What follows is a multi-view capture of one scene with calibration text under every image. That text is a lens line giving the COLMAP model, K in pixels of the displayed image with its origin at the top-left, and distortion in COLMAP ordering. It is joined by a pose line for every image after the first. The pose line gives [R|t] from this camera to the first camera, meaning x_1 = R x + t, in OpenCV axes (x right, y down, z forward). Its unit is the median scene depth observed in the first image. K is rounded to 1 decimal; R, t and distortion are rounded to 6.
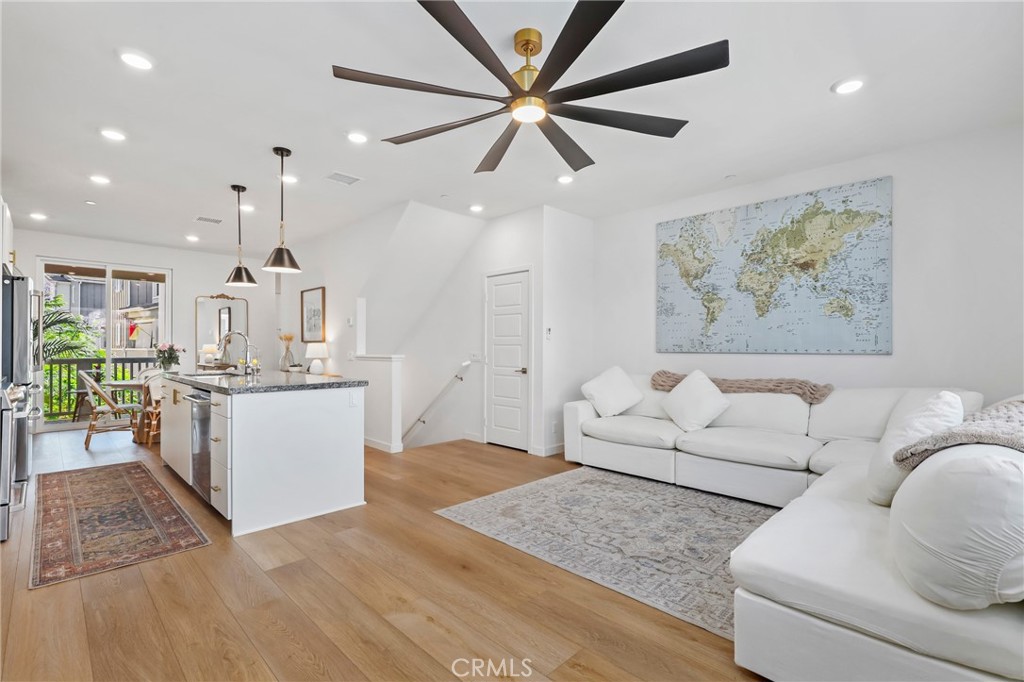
lens RADIAL K [[463.0, 0, 525.6], [0, 463.0, 348.5], [0, 0, 1]] dist [-0.000749, -0.000210]
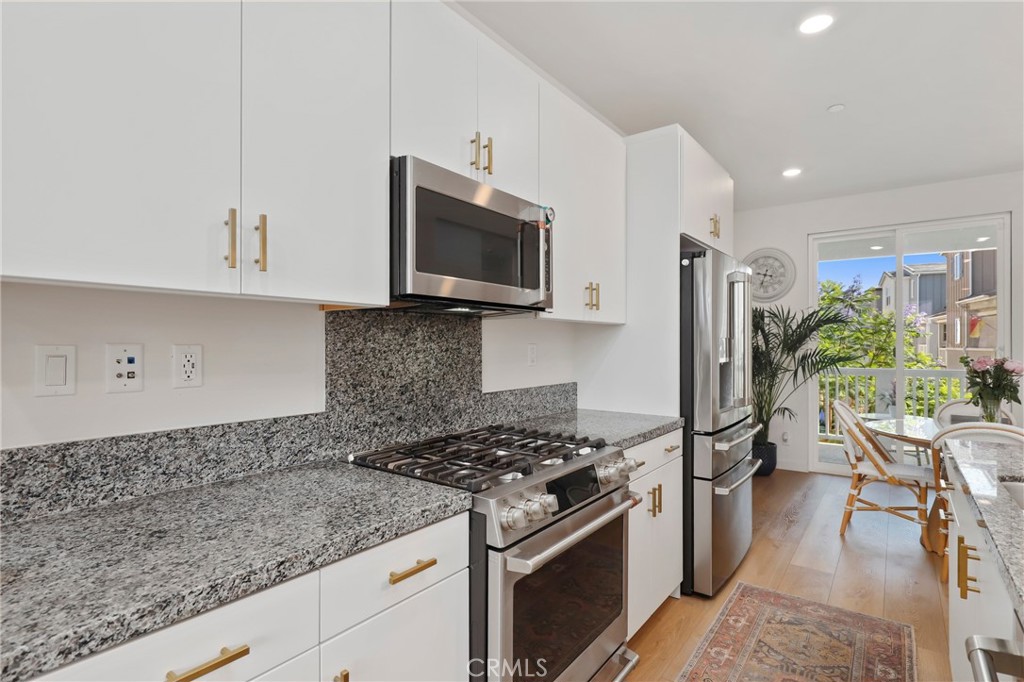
lens RADIAL K [[514.7, 0, 512.0], [0, 514.7, 341.0], [0, 0, 1]] dist [0.000942, 0.000286]
pose [[0.123234, -0.008588, -0.992340, -0.475722], [0.000061, 0.999963, -0.008647, -0.034264], [0.992378, 0.001005, 0.123230, 0.686863]]
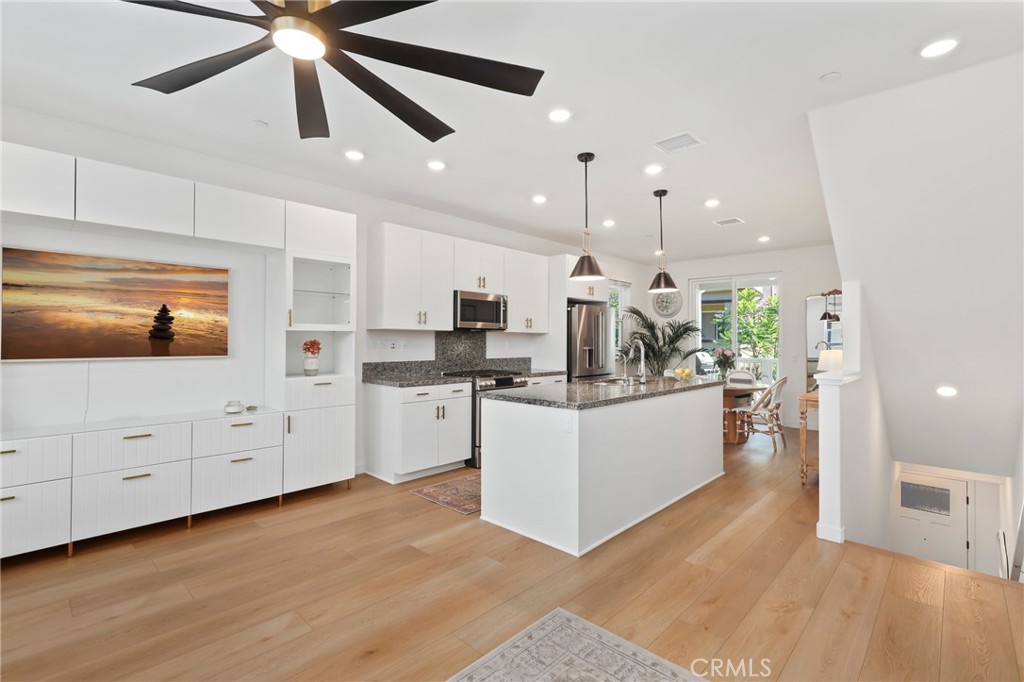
lens RADIAL K [[470.2, 0, 511.9], [0, 470.2, 336.6], [0, 0, 1]] dist [-0.001046, -0.000153]
pose [[0.010368, -0.011090, -0.999885, 0.430777], [-0.006624, 0.999916, -0.011159, -0.033497], [0.999924, 0.006739, 0.010293, 0.792011]]
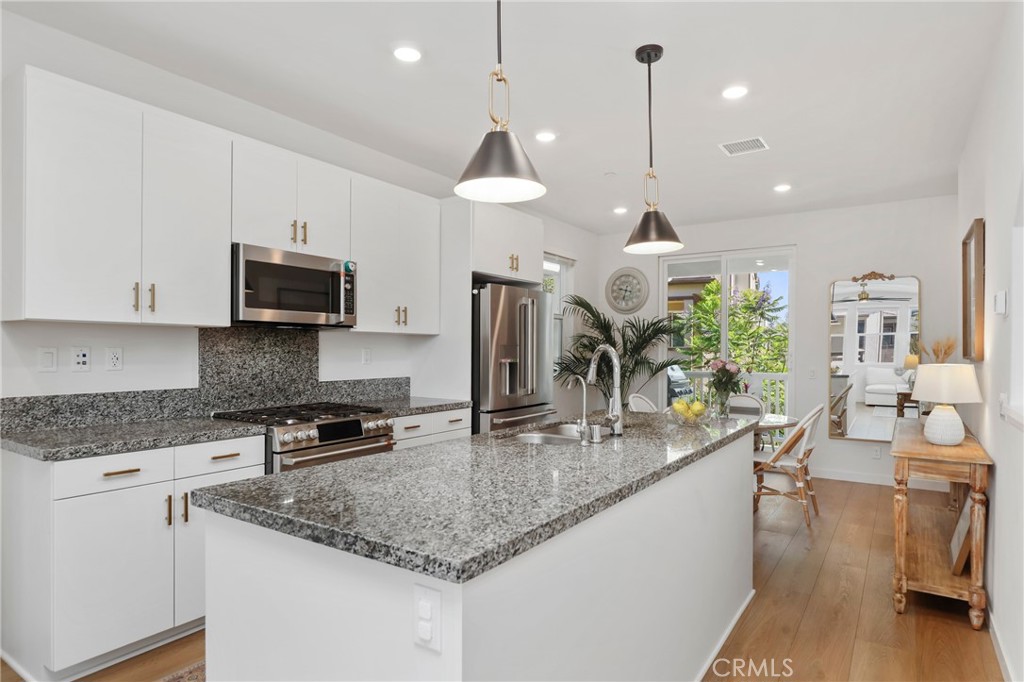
lens RADIAL K [[575.3, 0, 514.3], [0, 575.3, 348.8], [0, 0, 1]] dist [-0.002784, -0.000725]
pose [[0.172101, -0.002282, -0.985077, -0.048965], [-0.005630, 0.999979, -0.003300, -0.033602], [0.985063, 0.006114, 0.172085, 0.883940]]
